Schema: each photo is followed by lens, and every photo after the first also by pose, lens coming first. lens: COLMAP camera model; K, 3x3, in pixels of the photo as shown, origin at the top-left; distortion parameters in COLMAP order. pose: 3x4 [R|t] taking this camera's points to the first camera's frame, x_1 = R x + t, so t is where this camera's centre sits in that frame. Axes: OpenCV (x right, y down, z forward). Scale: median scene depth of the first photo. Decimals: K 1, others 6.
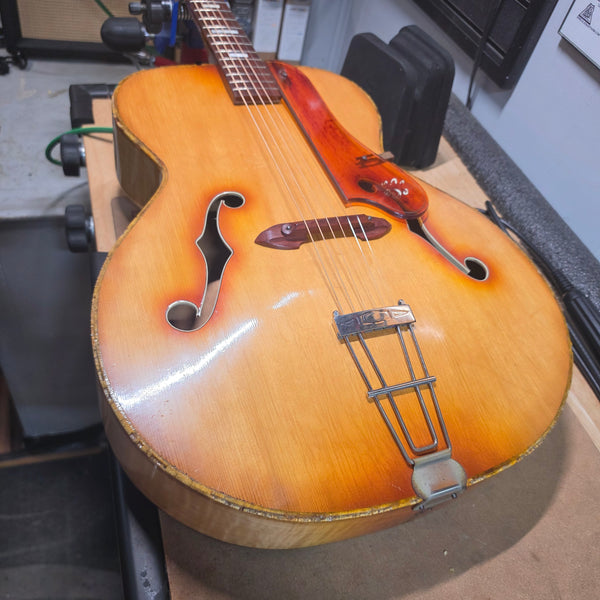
lens RADIAL K [[551.8, 0, 295.9], [0, 551.8, 303.9], [0, 0, 1]] dist [0.066099, -0.119150]
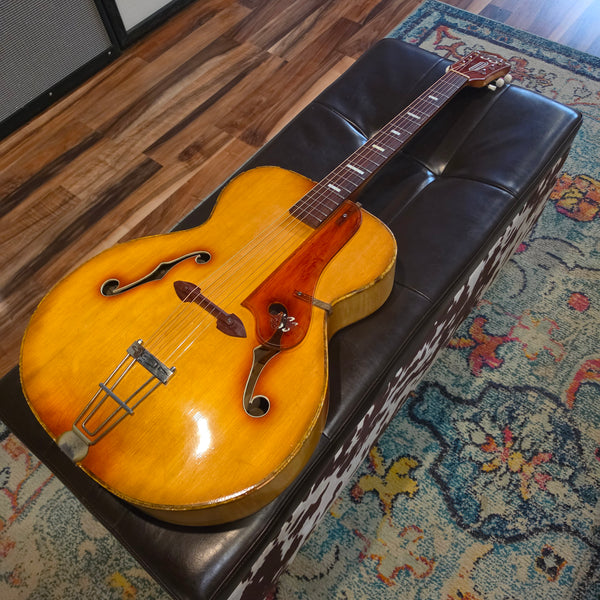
lens RADIAL K [[546.4, 0, 311.1], [0, 546.4, 294.1], [0, 0, 1]] dist [0.069591, -0.124459]
pose [[0.481455, 0.571539, -0.664487, 1.197667], [-0.604414, 0.765540, 0.220528, -0.681801], [0.634732, 0.295451, 0.714020, 0.135187]]
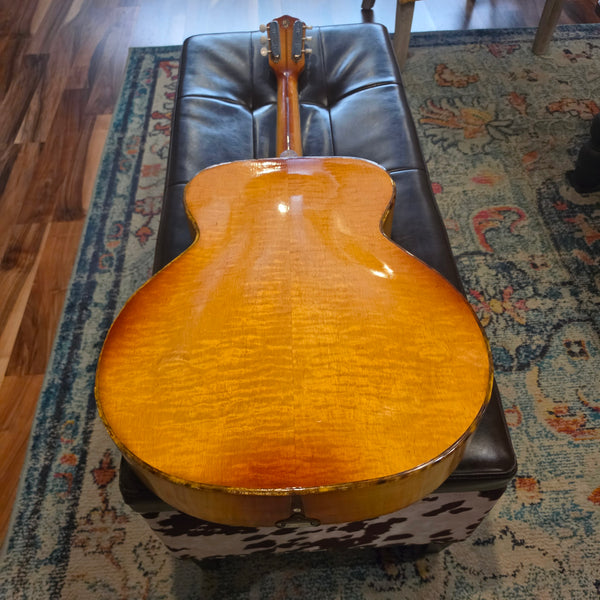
lens RADIAL K [[551.8, 0, 295.9], [0, 551.8, 303.9], [0, 0, 1]] dist [0.066099, -0.119150]
pose [[0.916482, 0.075893, -0.392811, 0.630058], [-0.111216, 0.991472, -0.067925, 0.139715], [0.384306, 0.105939, 0.917107, -0.287289]]
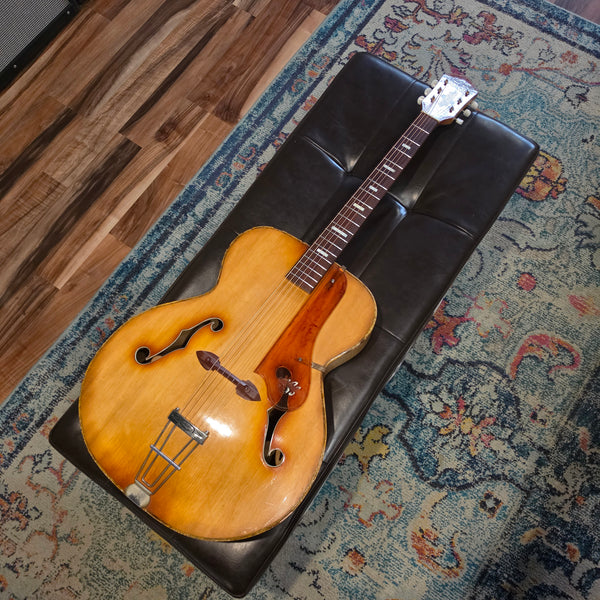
lens RADIAL K [[541.8, 0, 300.0], [0, 541.8, 300.0], [0, 0, 1]] dist [0.078121, -0.128975]
pose [[0.534921, 0.693161, -0.483102, 0.928751], [-0.589515, 0.715803, 0.374296, -1.185191], [0.605254, 0.084577, 0.791527, -0.309857]]
